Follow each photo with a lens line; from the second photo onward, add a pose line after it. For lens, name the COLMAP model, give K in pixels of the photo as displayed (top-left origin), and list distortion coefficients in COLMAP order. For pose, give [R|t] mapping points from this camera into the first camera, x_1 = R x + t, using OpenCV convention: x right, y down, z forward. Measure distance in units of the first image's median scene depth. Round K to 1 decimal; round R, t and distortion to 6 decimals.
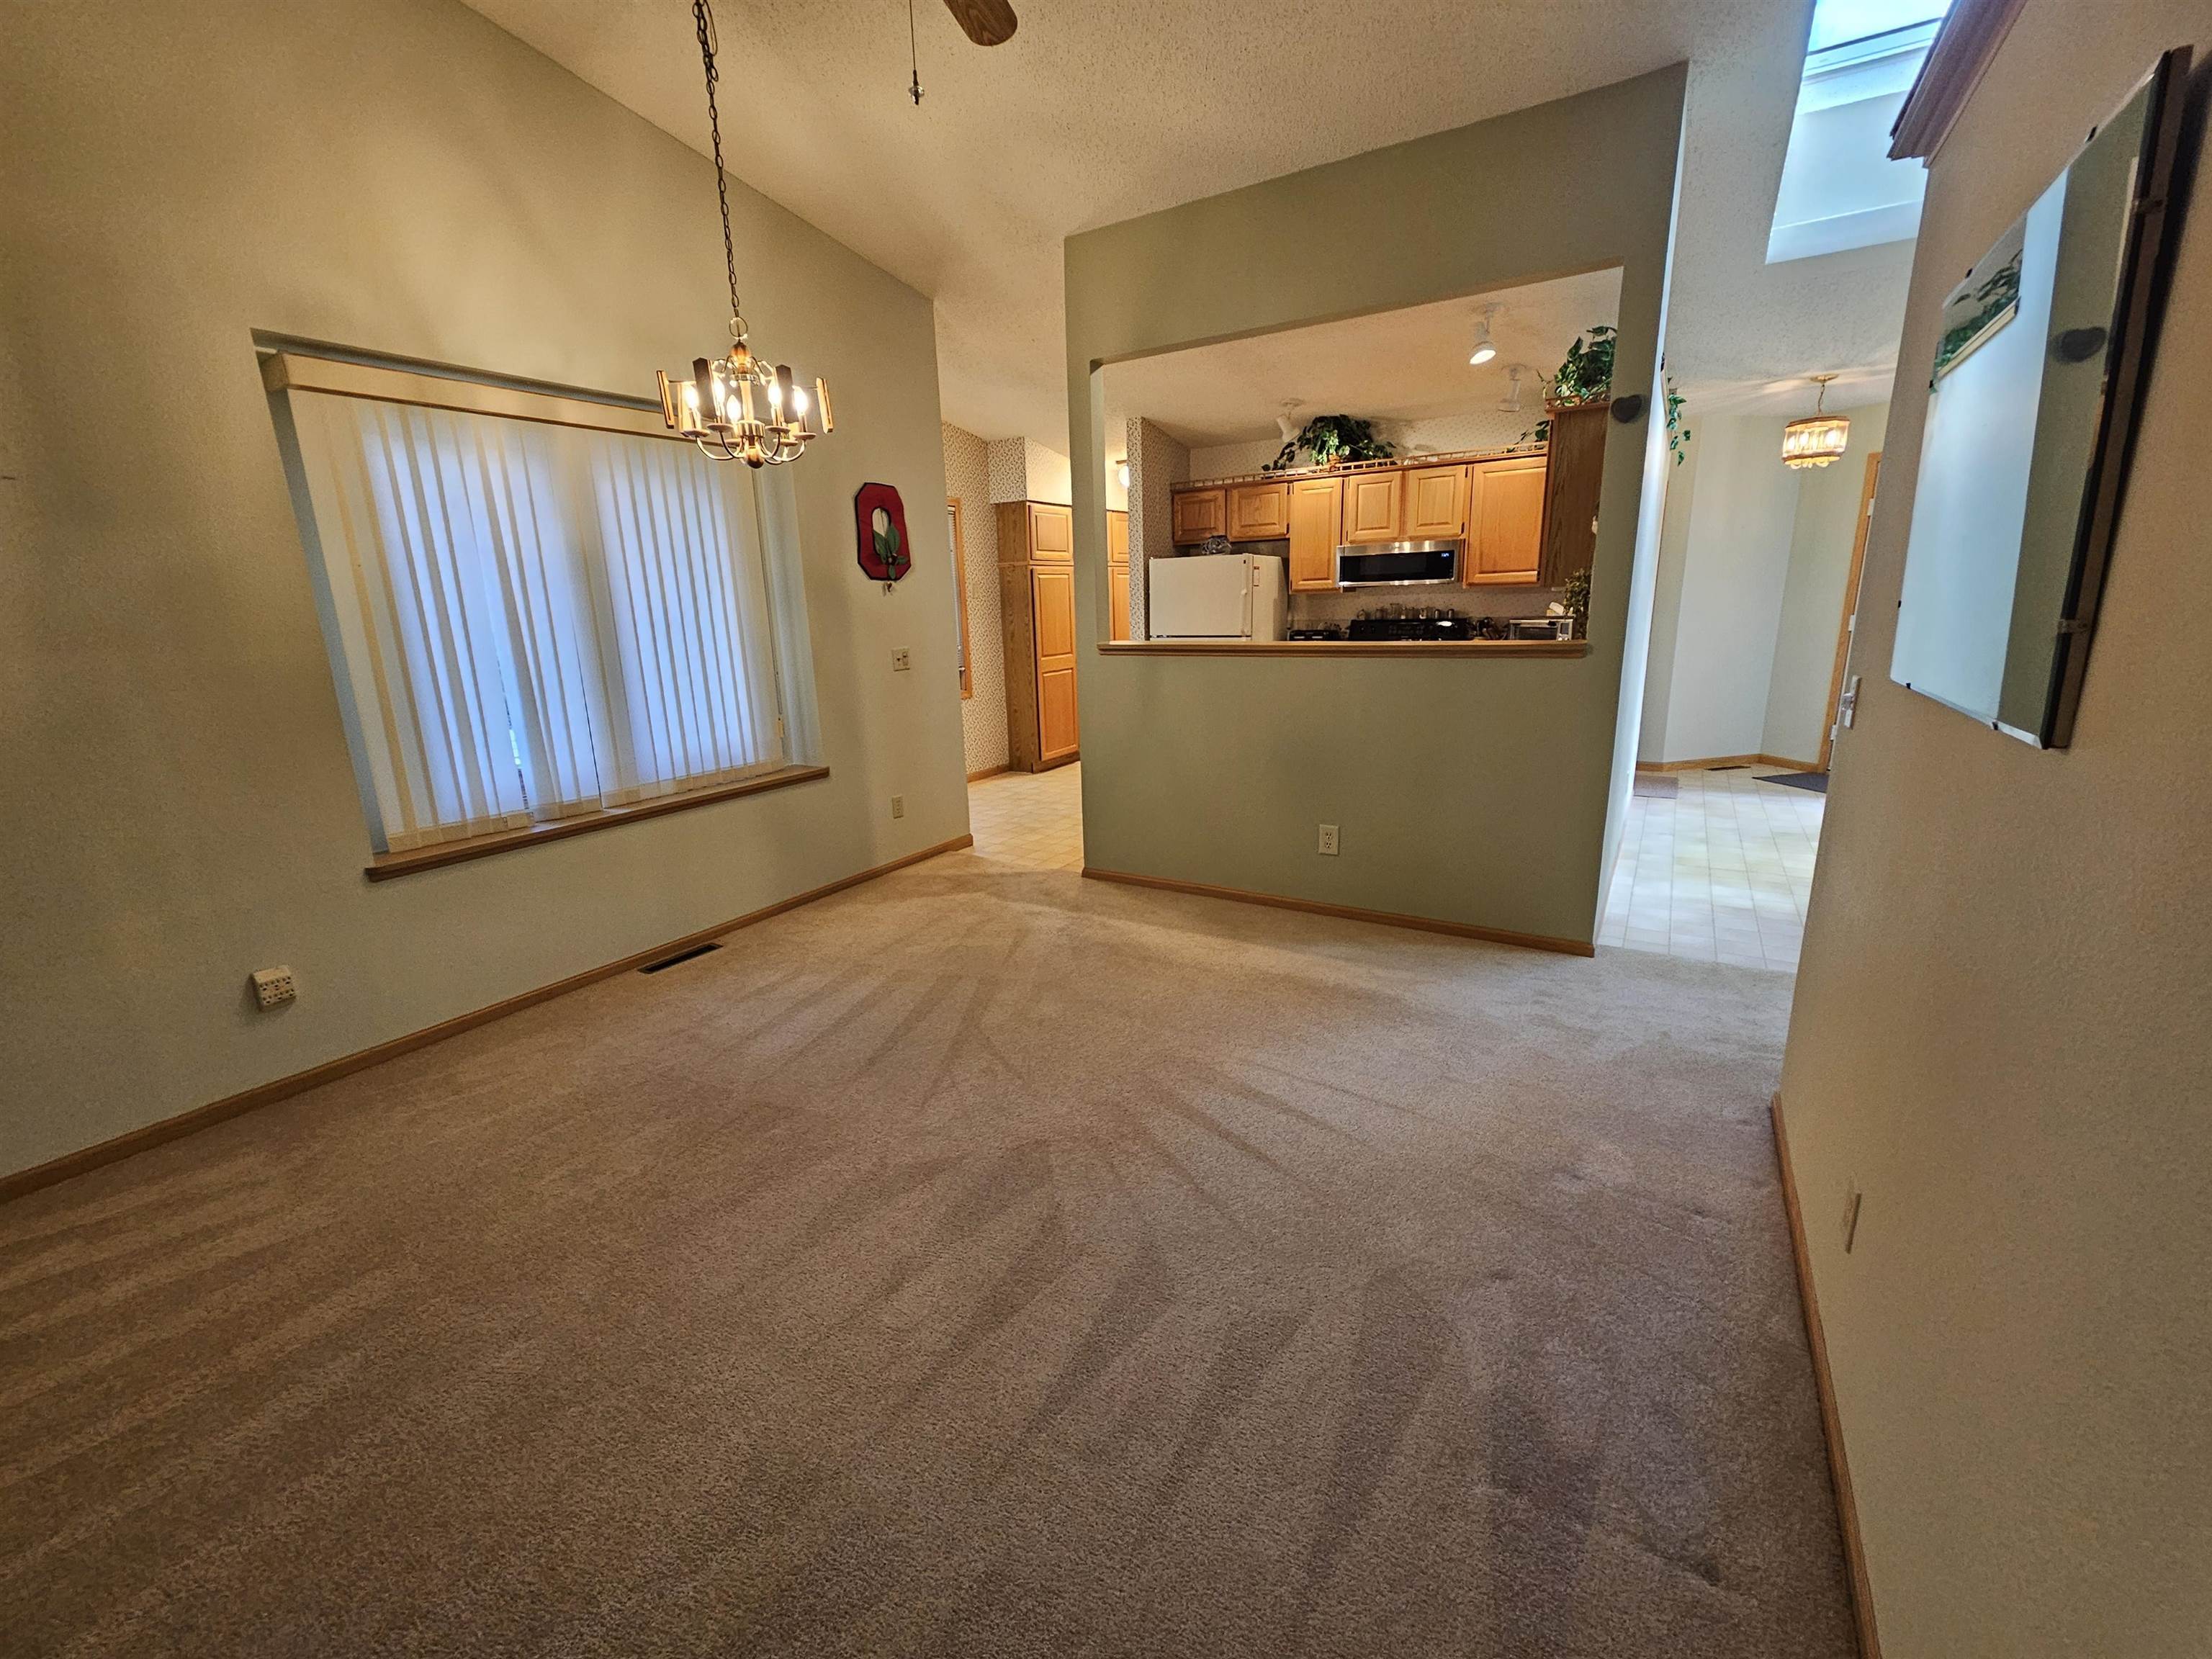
lens RADIAL K [[912.9, 0, 1106.0], [0, 912.9, 829.5], [0, 0, 1]] dist [-0.002181, -0.000135]
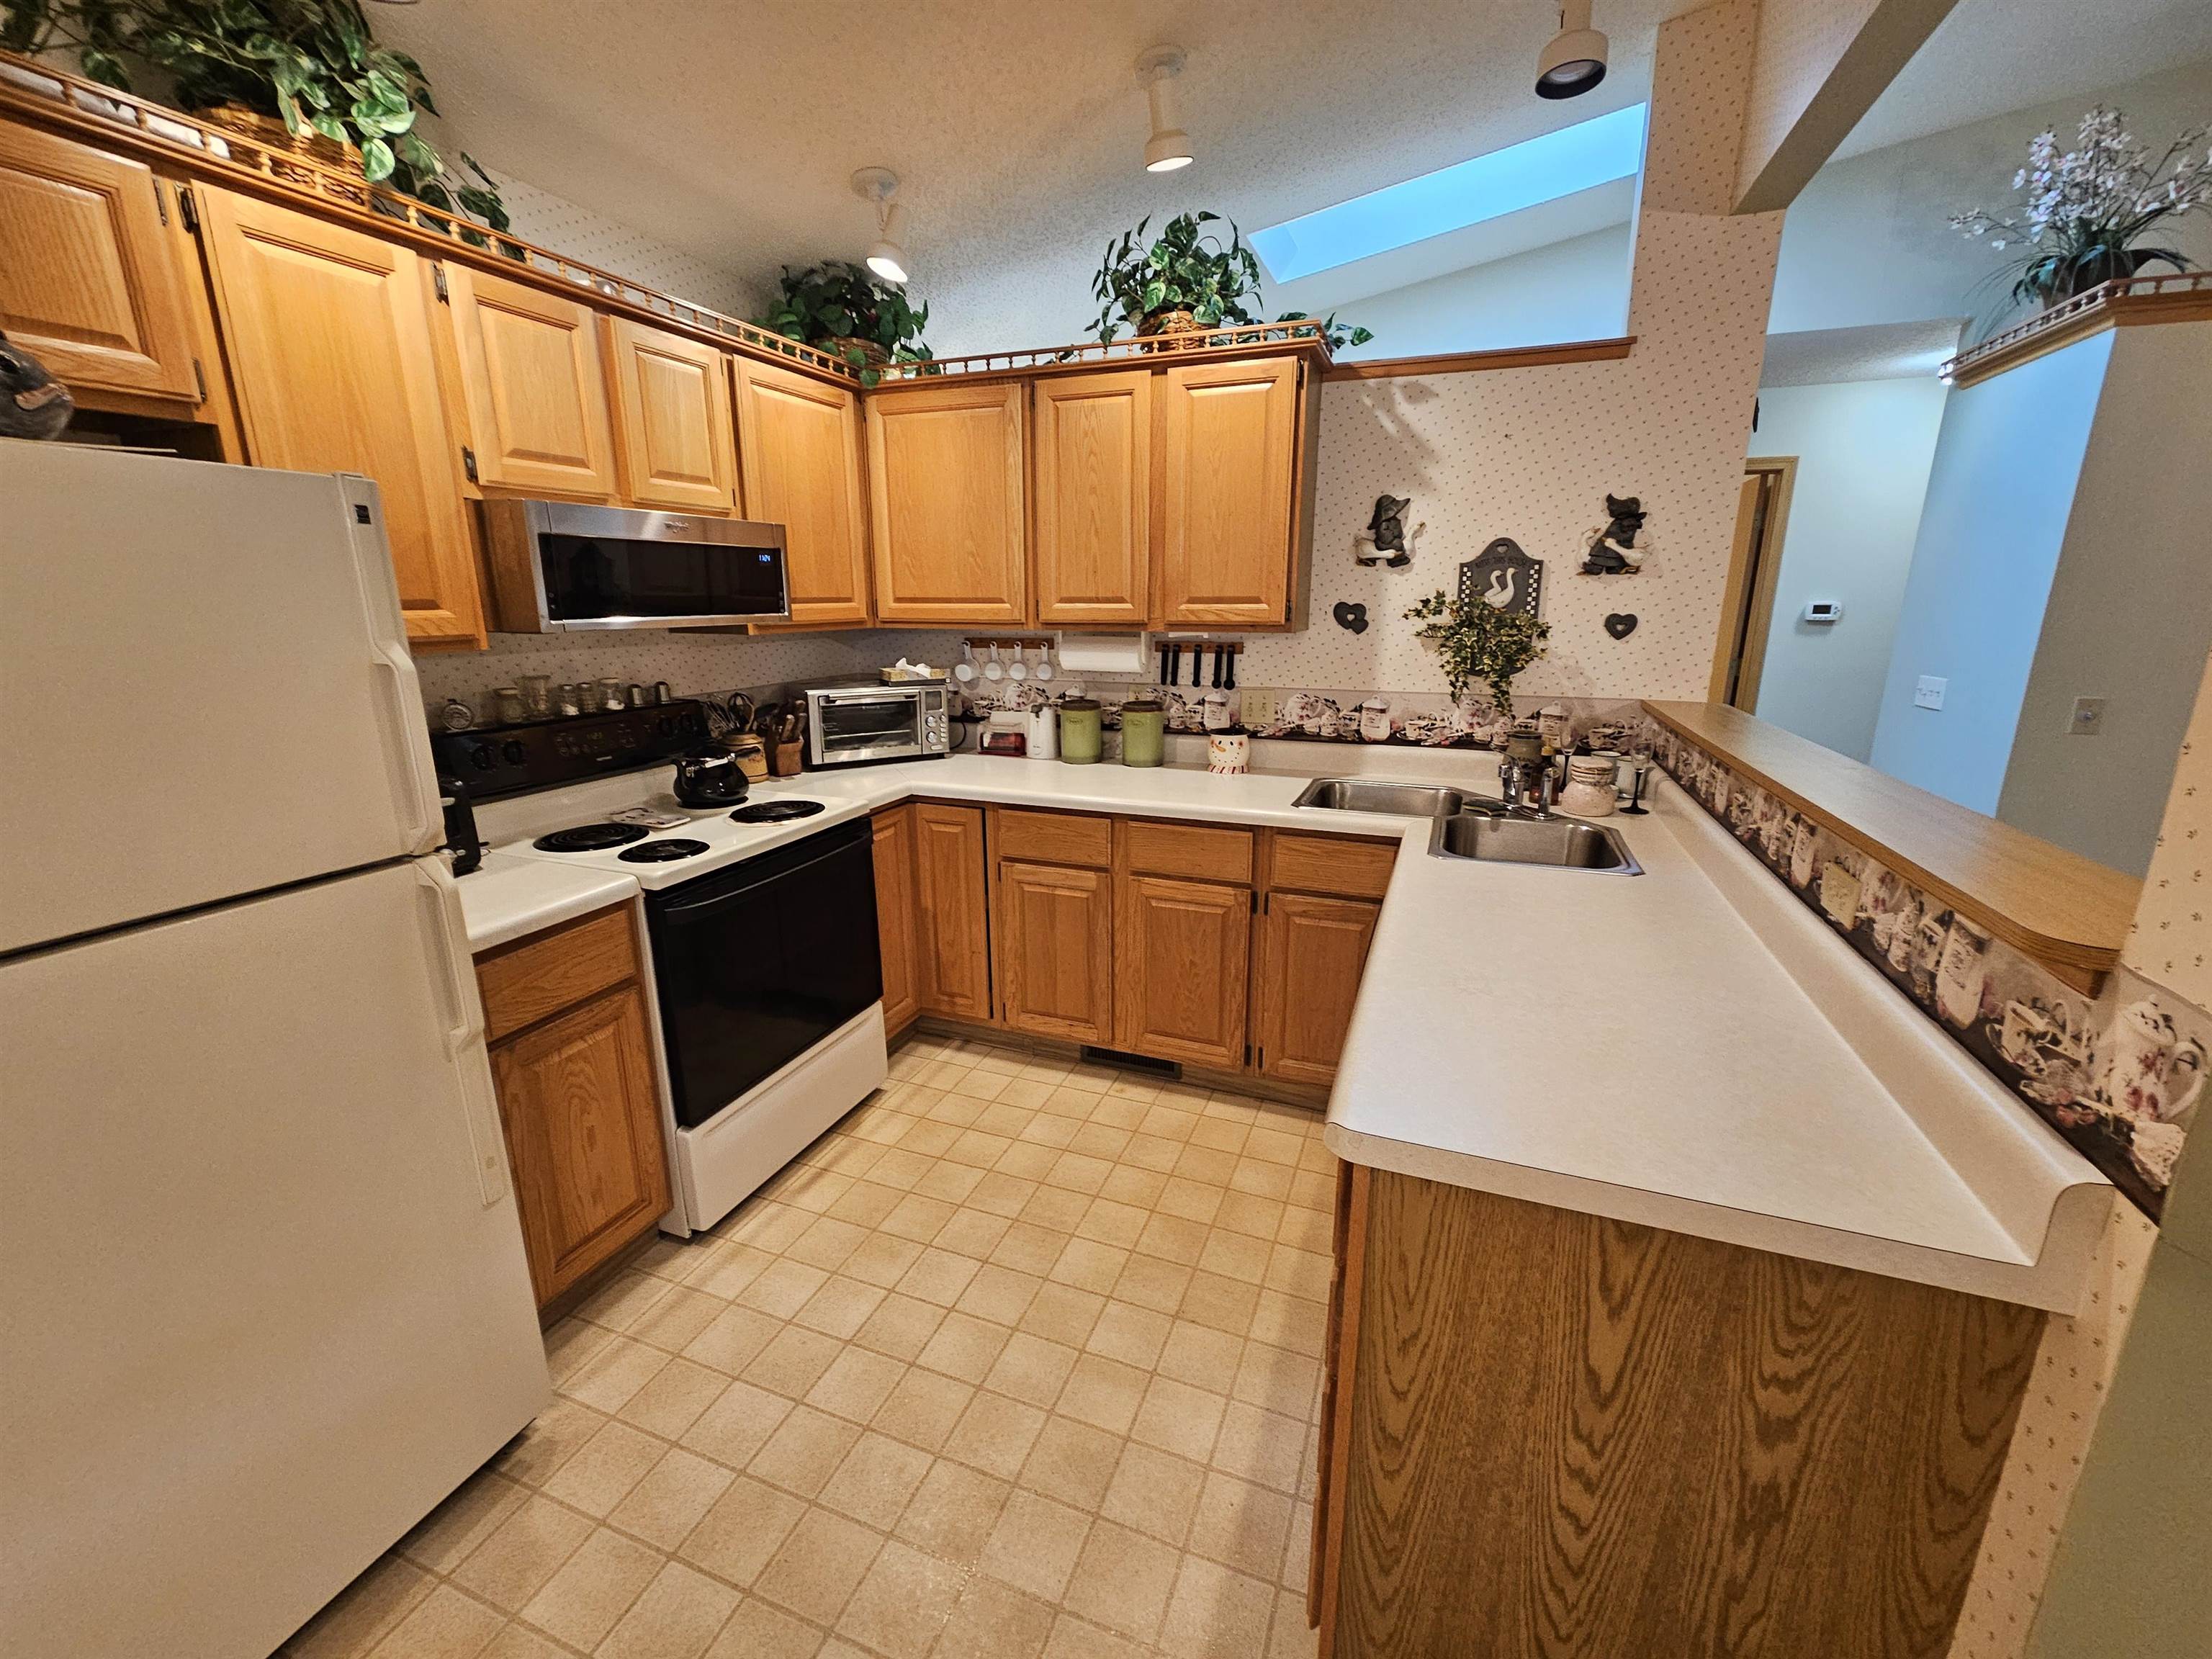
lens RADIAL K [[912.9, 0, 1106.0], [0, 912.9, 829.5], [0, 0, 1]] dist [-0.002181, -0.000135]
pose [[-0.189267, -0.212435, 0.958671, -0.156845], [0.249313, 0.933926, 0.256173, -0.394869], [-0.949748, 0.287494, -0.123798, 1.473793]]
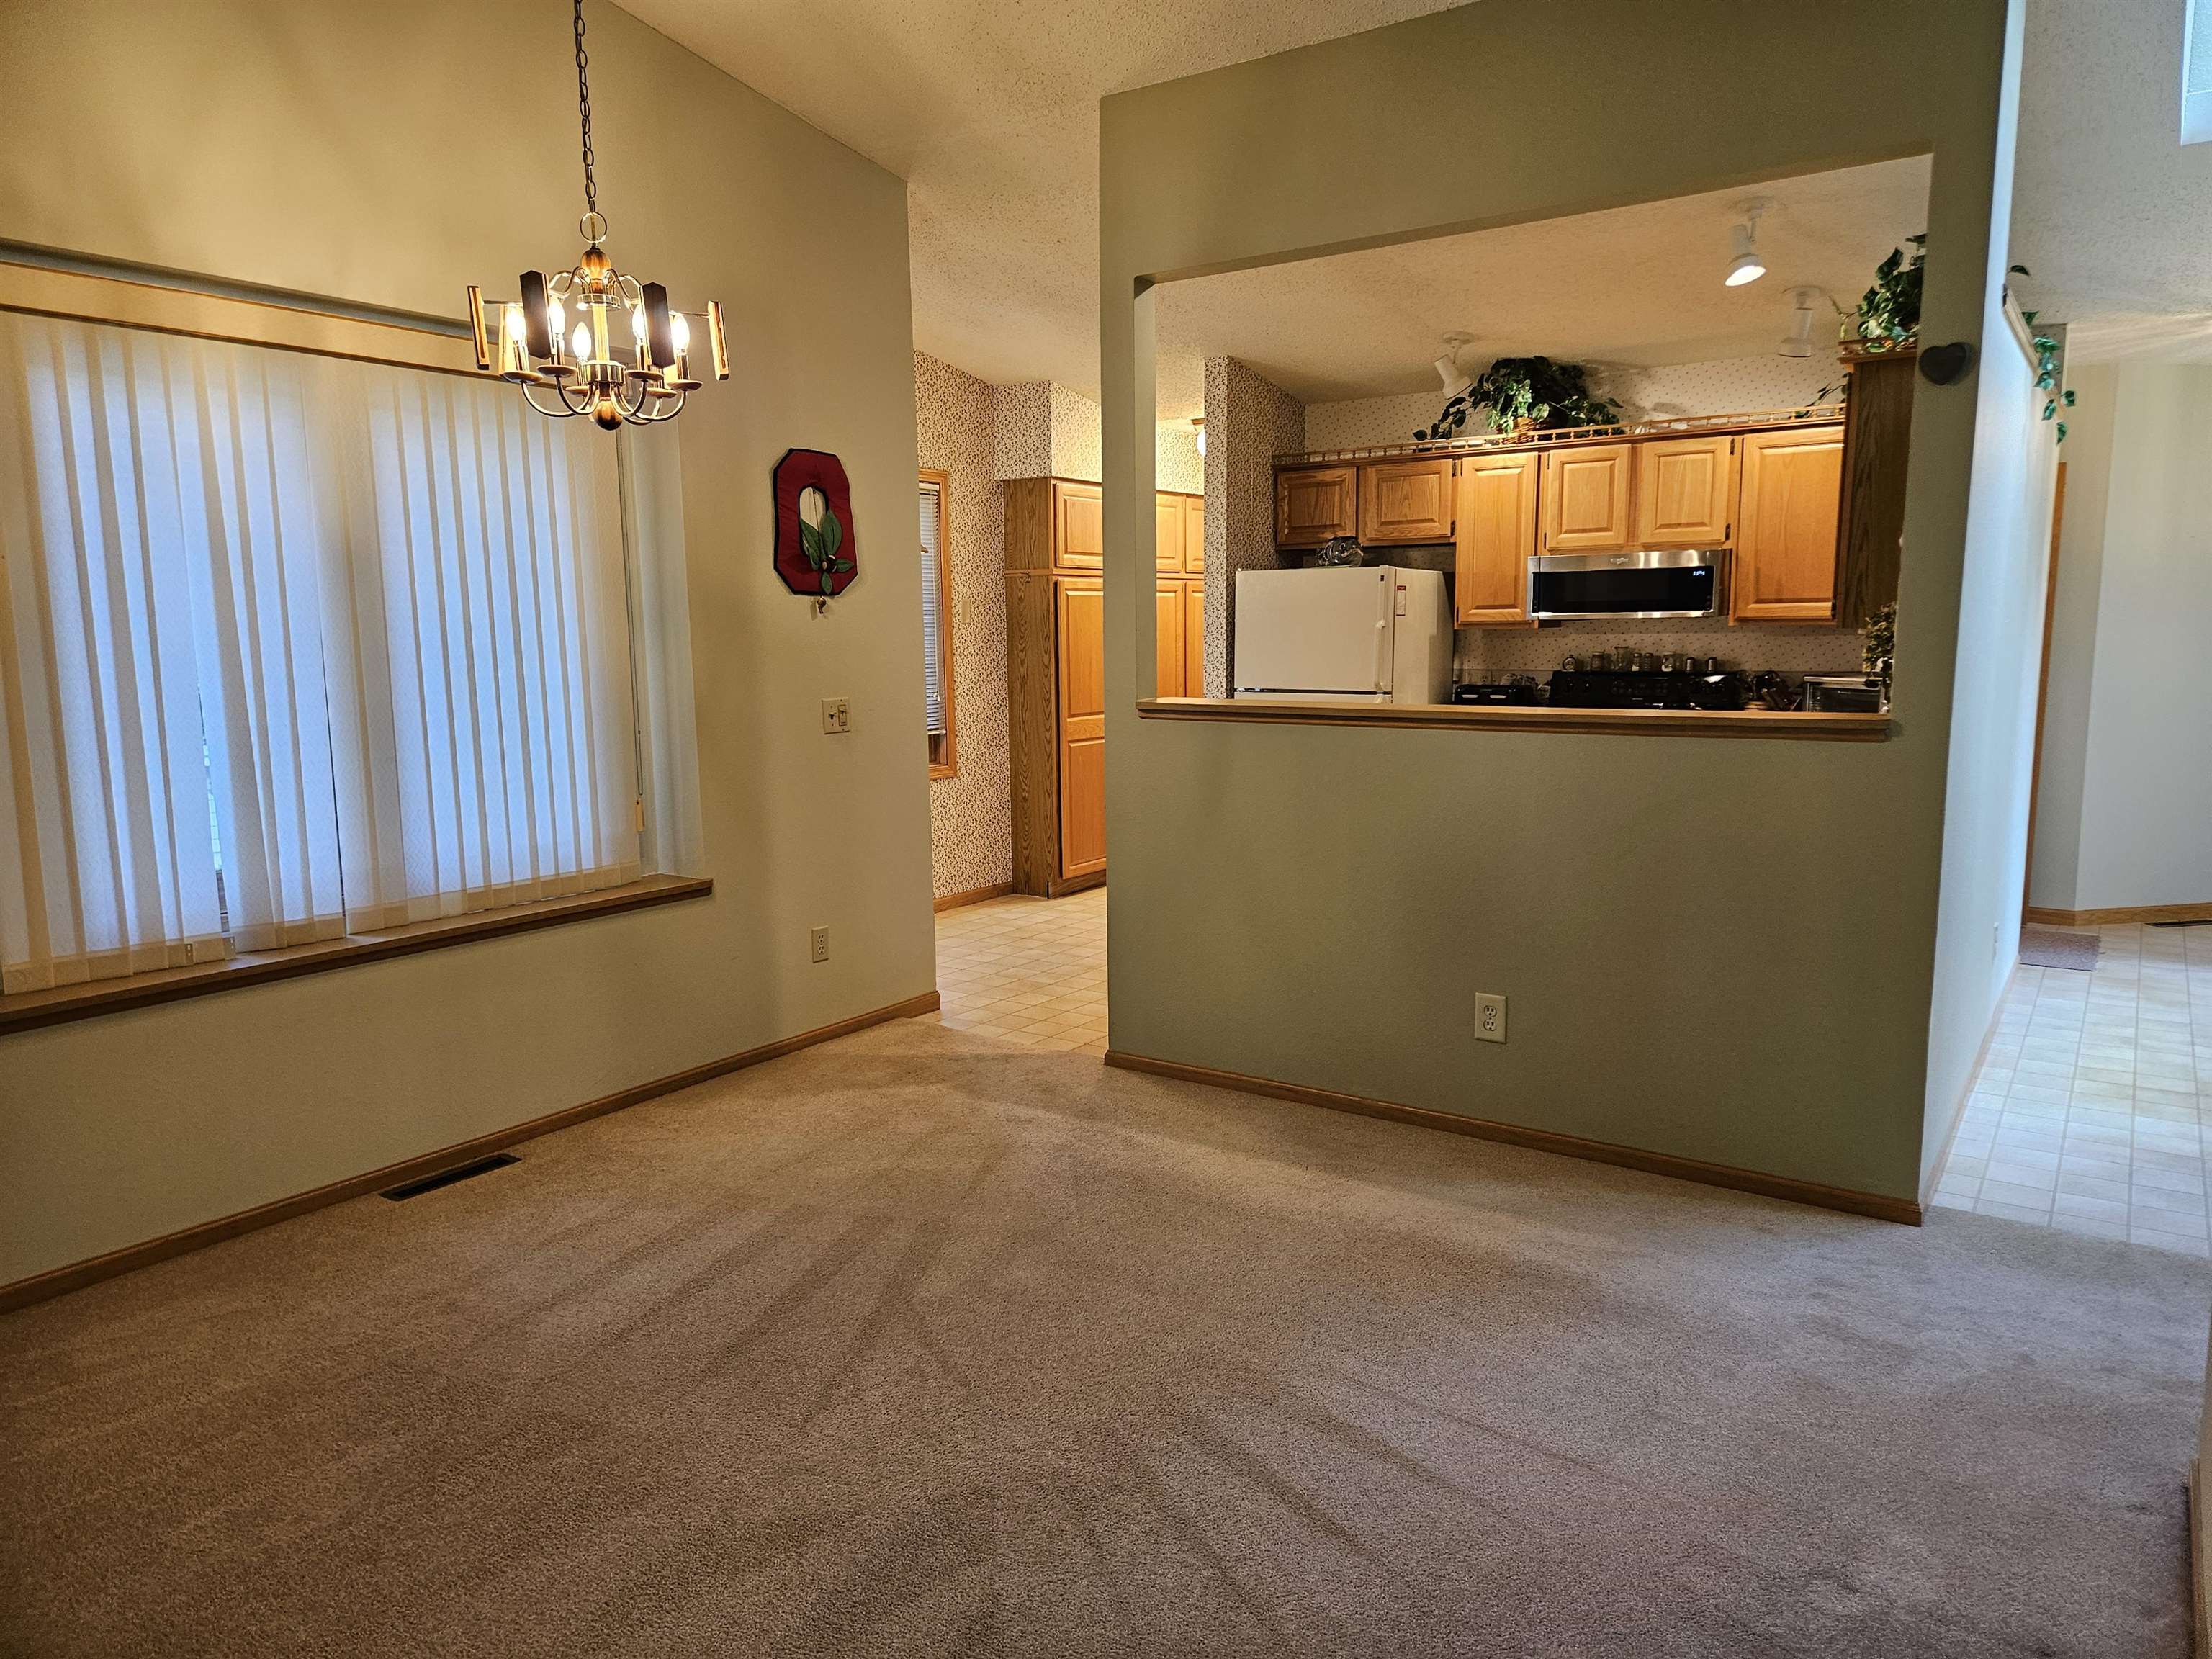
lens RADIAL K [[1471.9, 0, 1144.0], [0, 1471.9, 846.7], [0, 0, 1]] dist [0.068809, -0.060832]
pose [[0.999182, 0.027606, -0.029547, 0.033951], [-0.030368, 0.994768, -0.097542, 0.000840], [0.026700, 0.098359, 0.994793, -0.030056]]
